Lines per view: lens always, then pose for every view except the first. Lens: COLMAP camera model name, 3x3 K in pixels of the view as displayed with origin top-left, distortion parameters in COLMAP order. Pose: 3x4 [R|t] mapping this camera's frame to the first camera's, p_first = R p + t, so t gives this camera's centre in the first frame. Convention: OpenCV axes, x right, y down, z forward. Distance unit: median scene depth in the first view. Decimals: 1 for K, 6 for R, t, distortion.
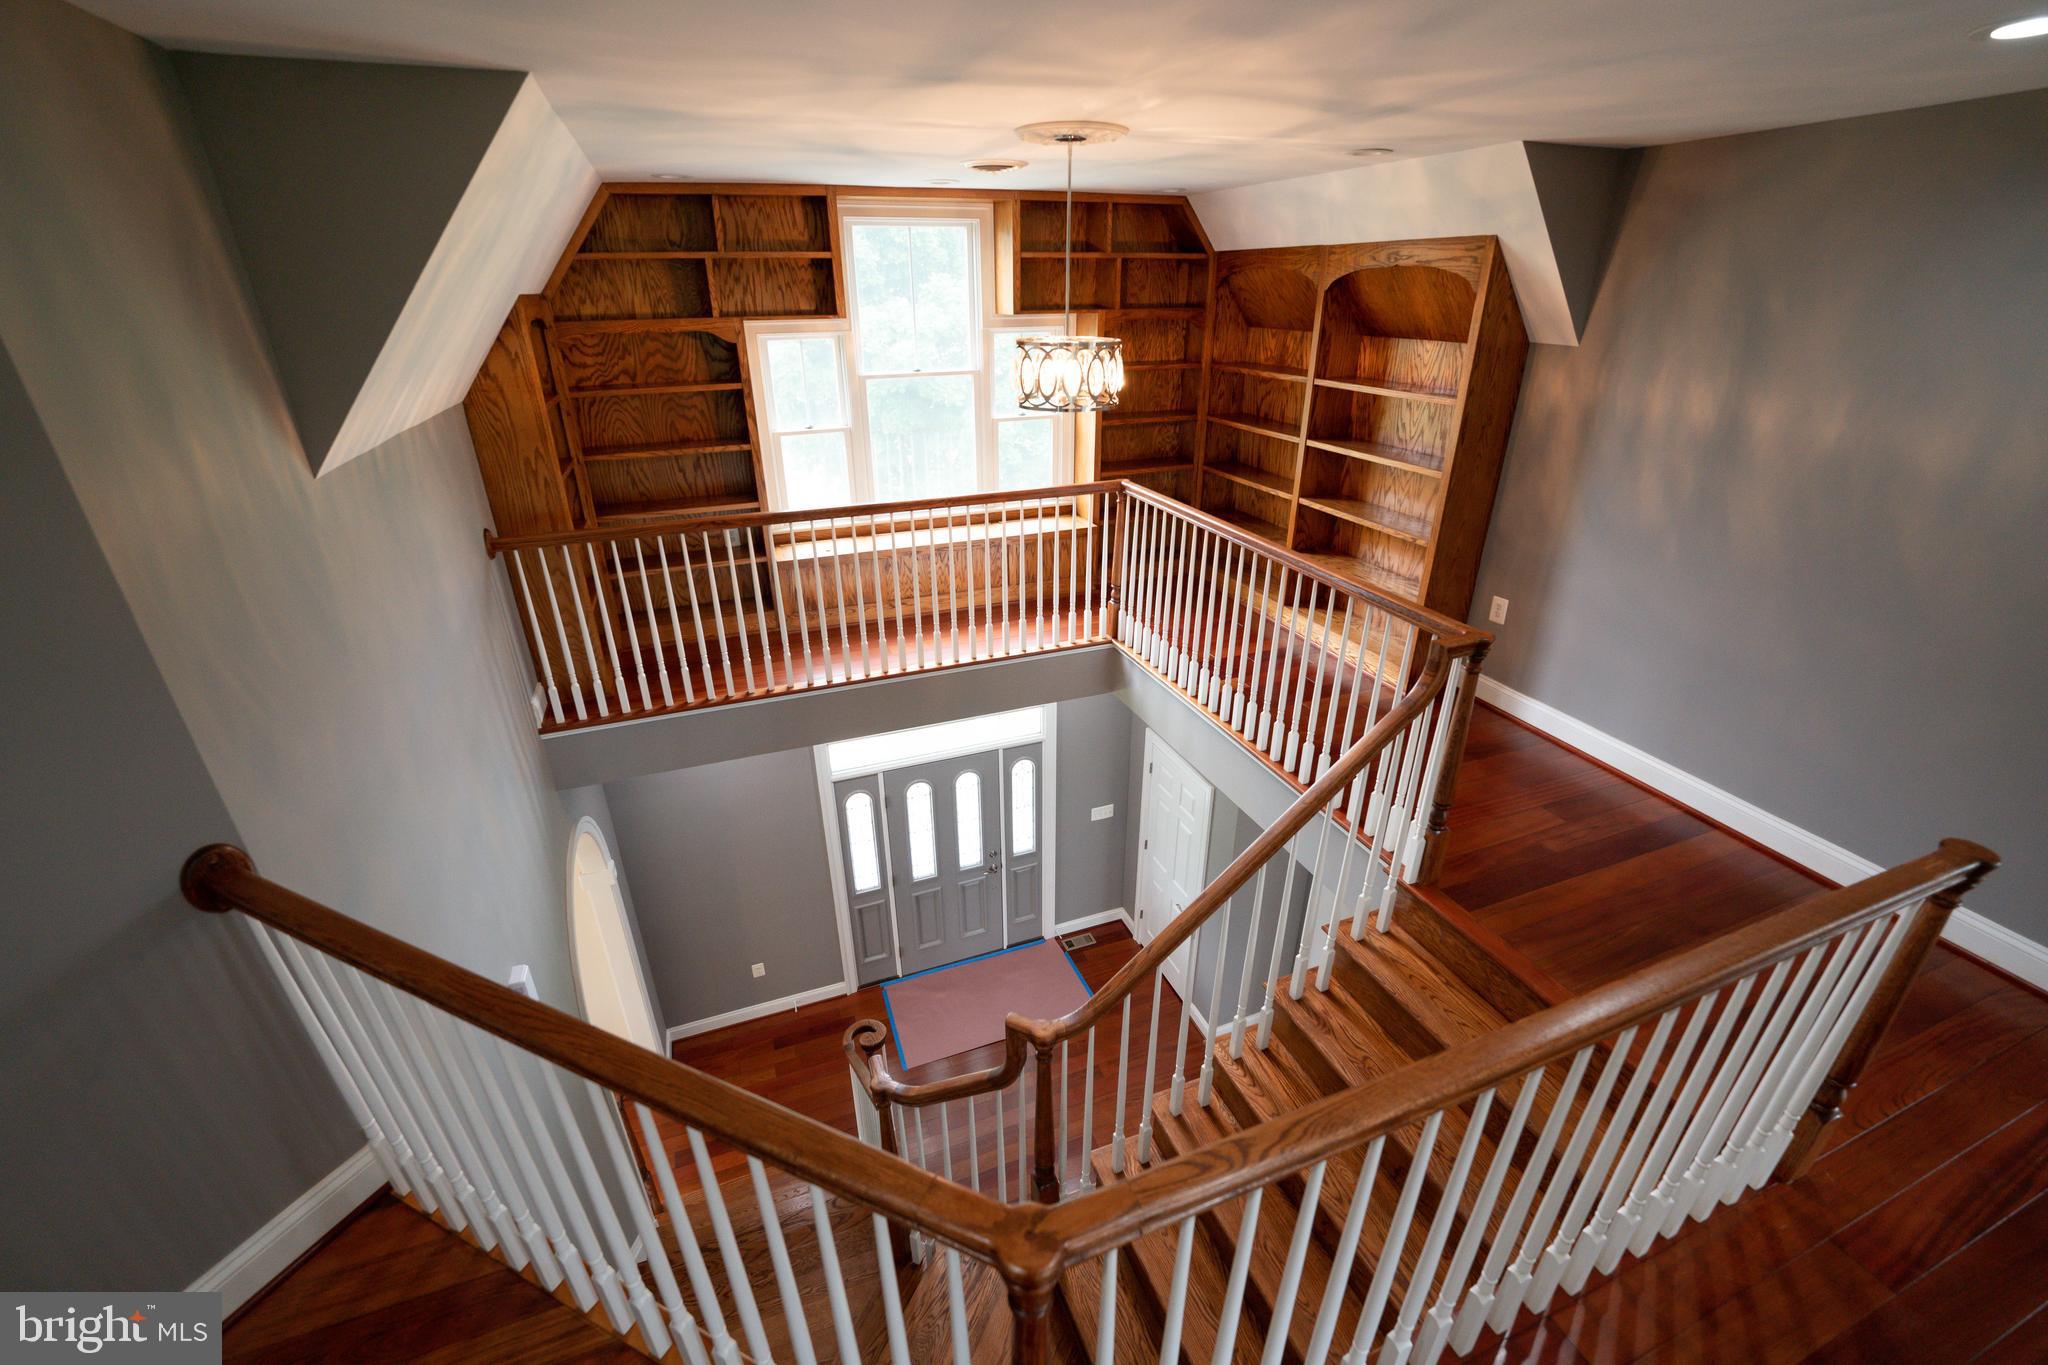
lens RADIAL K [[826.5, 0, 1033.1], [0, 826.5, 681.4], [0, 0, 1]] dist [-0.023297, 0.000040]
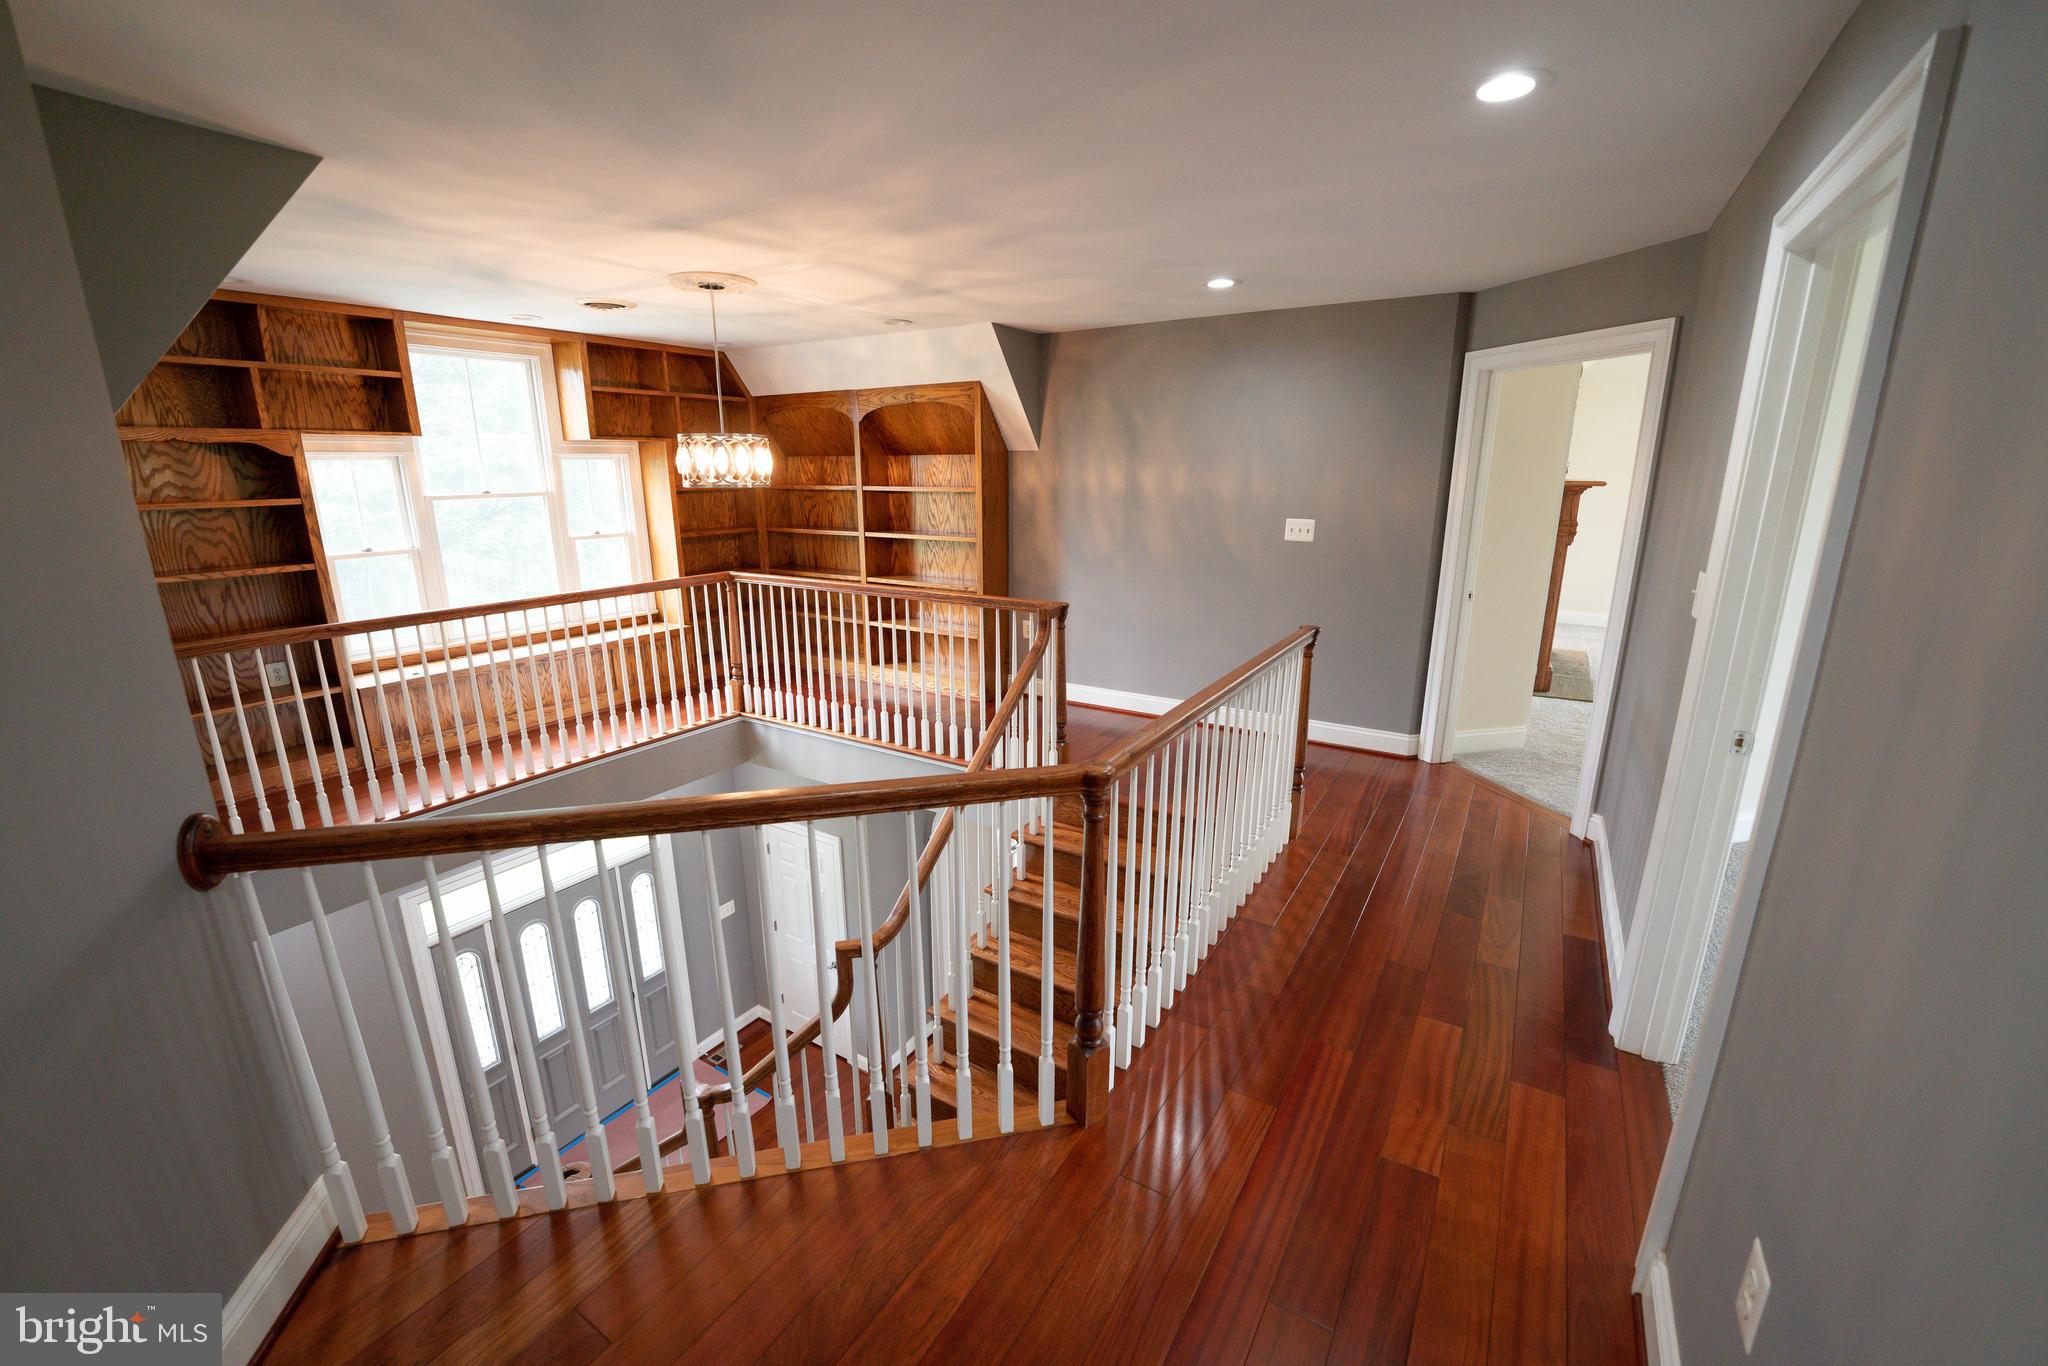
lens RADIAL K [[826.5, 0, 1004.0], [0, 826.5, 692.5], [0, 0, 1]] dist [-0.023297, 0.000040]
pose [[0.807520, -0.148014, 0.570967, -0.259356], [0.251309, 0.962082, -0.106023, 0.135816], [-0.533625, 0.229105, 0.814098, -0.106863]]
